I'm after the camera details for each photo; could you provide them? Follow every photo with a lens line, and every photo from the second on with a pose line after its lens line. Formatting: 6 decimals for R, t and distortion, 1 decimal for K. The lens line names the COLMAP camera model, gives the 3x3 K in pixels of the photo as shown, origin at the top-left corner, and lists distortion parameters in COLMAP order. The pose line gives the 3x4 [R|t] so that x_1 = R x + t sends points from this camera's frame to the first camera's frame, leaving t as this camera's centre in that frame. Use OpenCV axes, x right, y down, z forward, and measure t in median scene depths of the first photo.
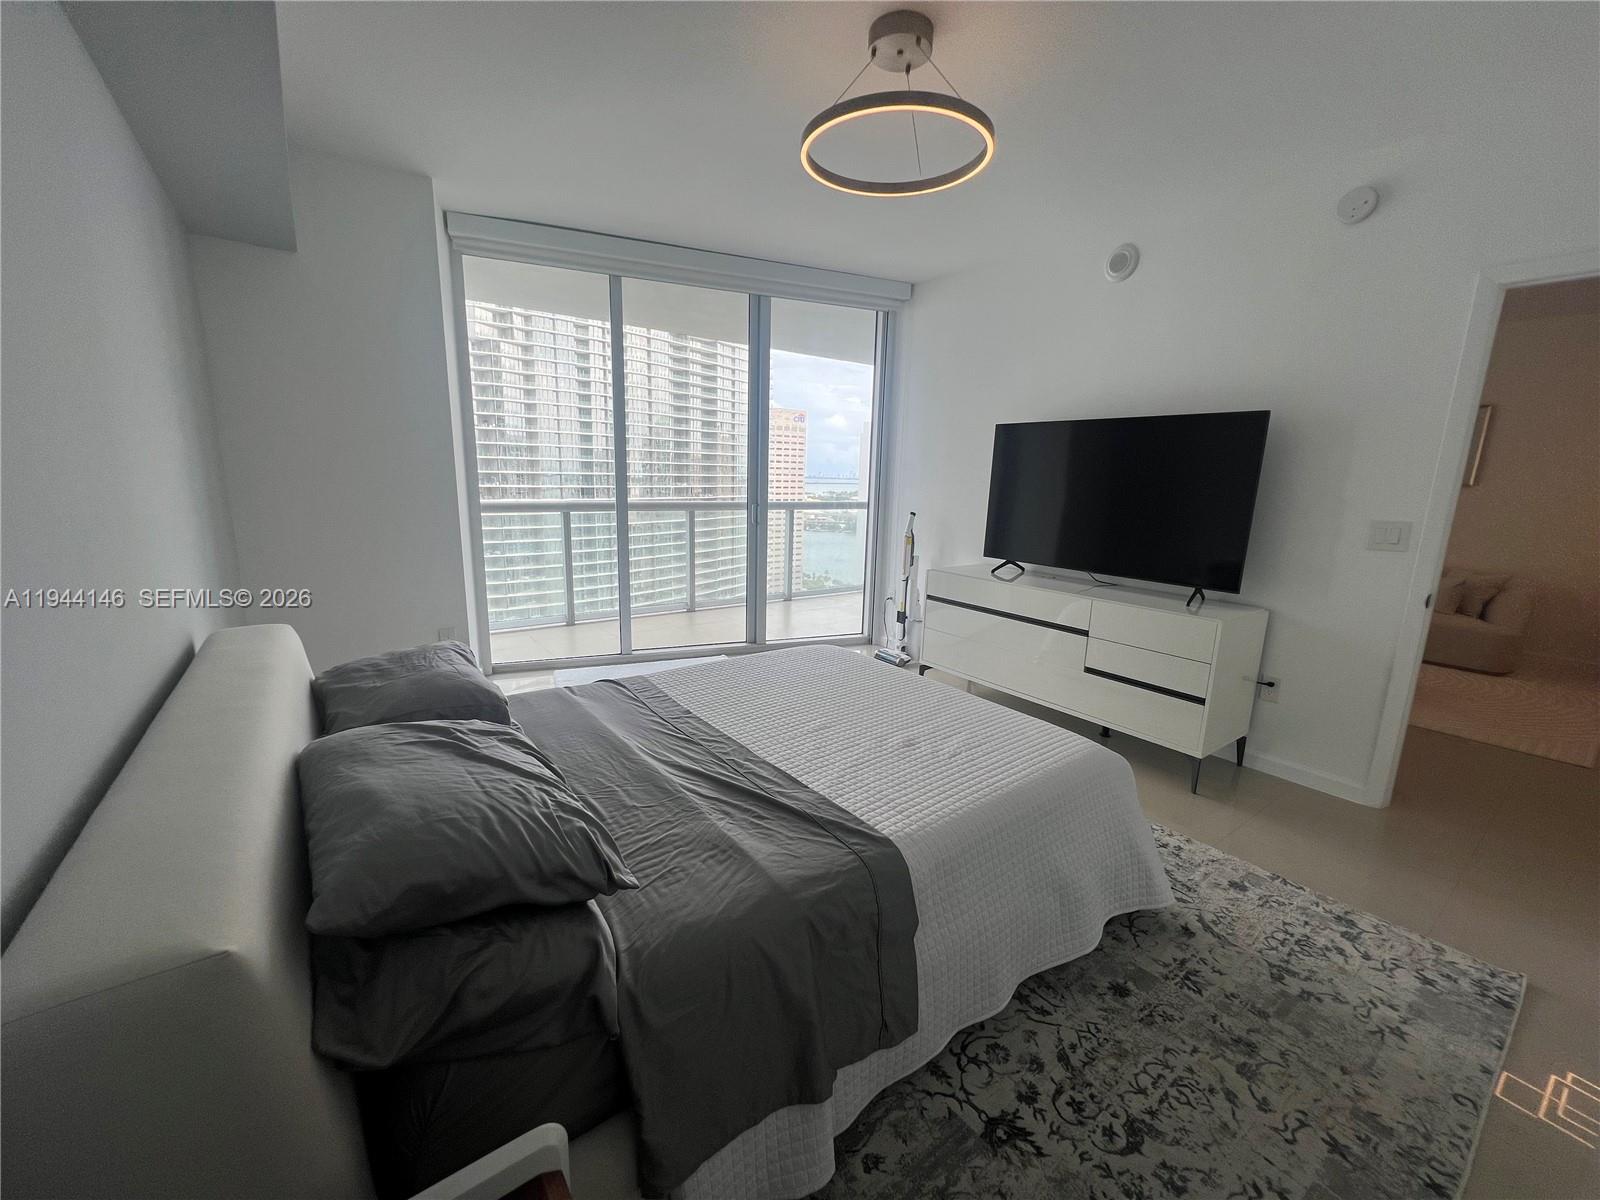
lens RADIAL K [[646.1, 0, 792.4], [0, 646.1, 589.1], [0, 0, 1]] dist [0.000119, 0.000088]
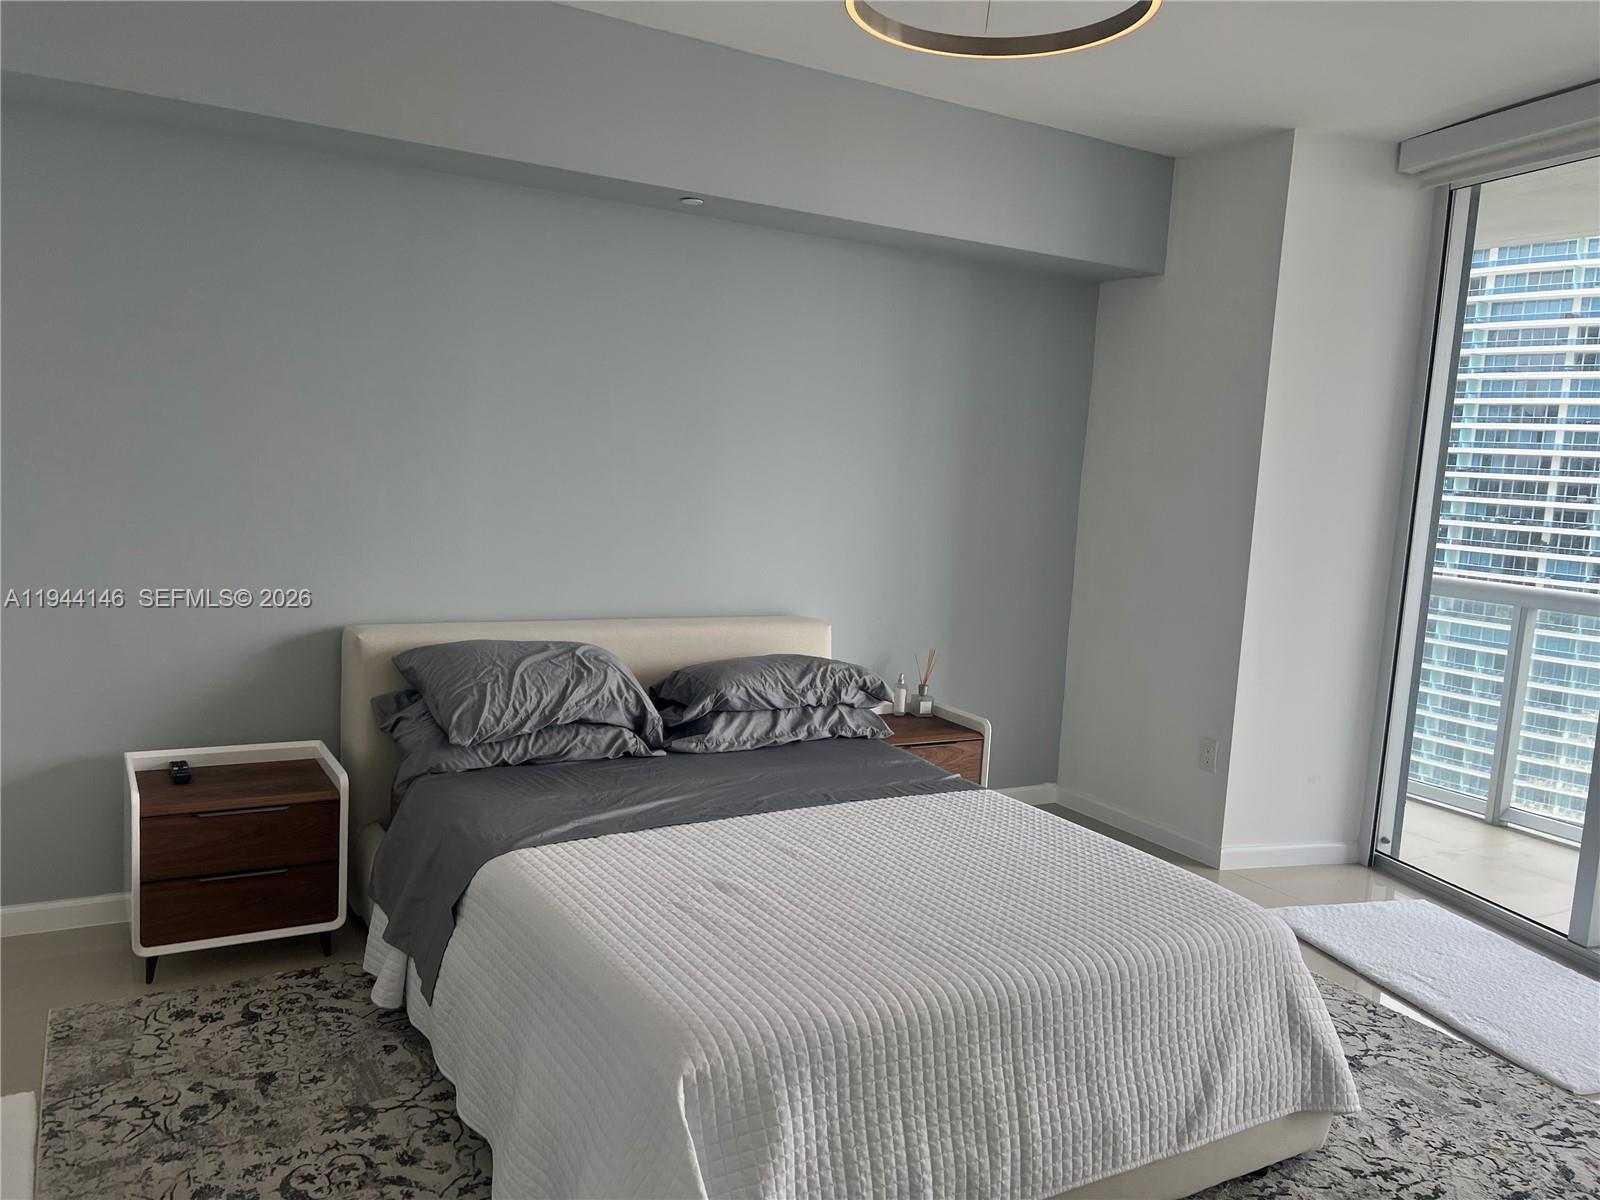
lens RADIAL K [[1215.8, 0, 815.3], [0, 1215.8, 602.9], [0, 0, 1]] dist [0.087502, -0.107088]
pose [[-0.112560, 0.068009, -0.991315, 1.972391], [-0.214394, 0.972493, 0.091062, -0.261087], [0.970240, 0.222782, -0.094883, 1.578824]]
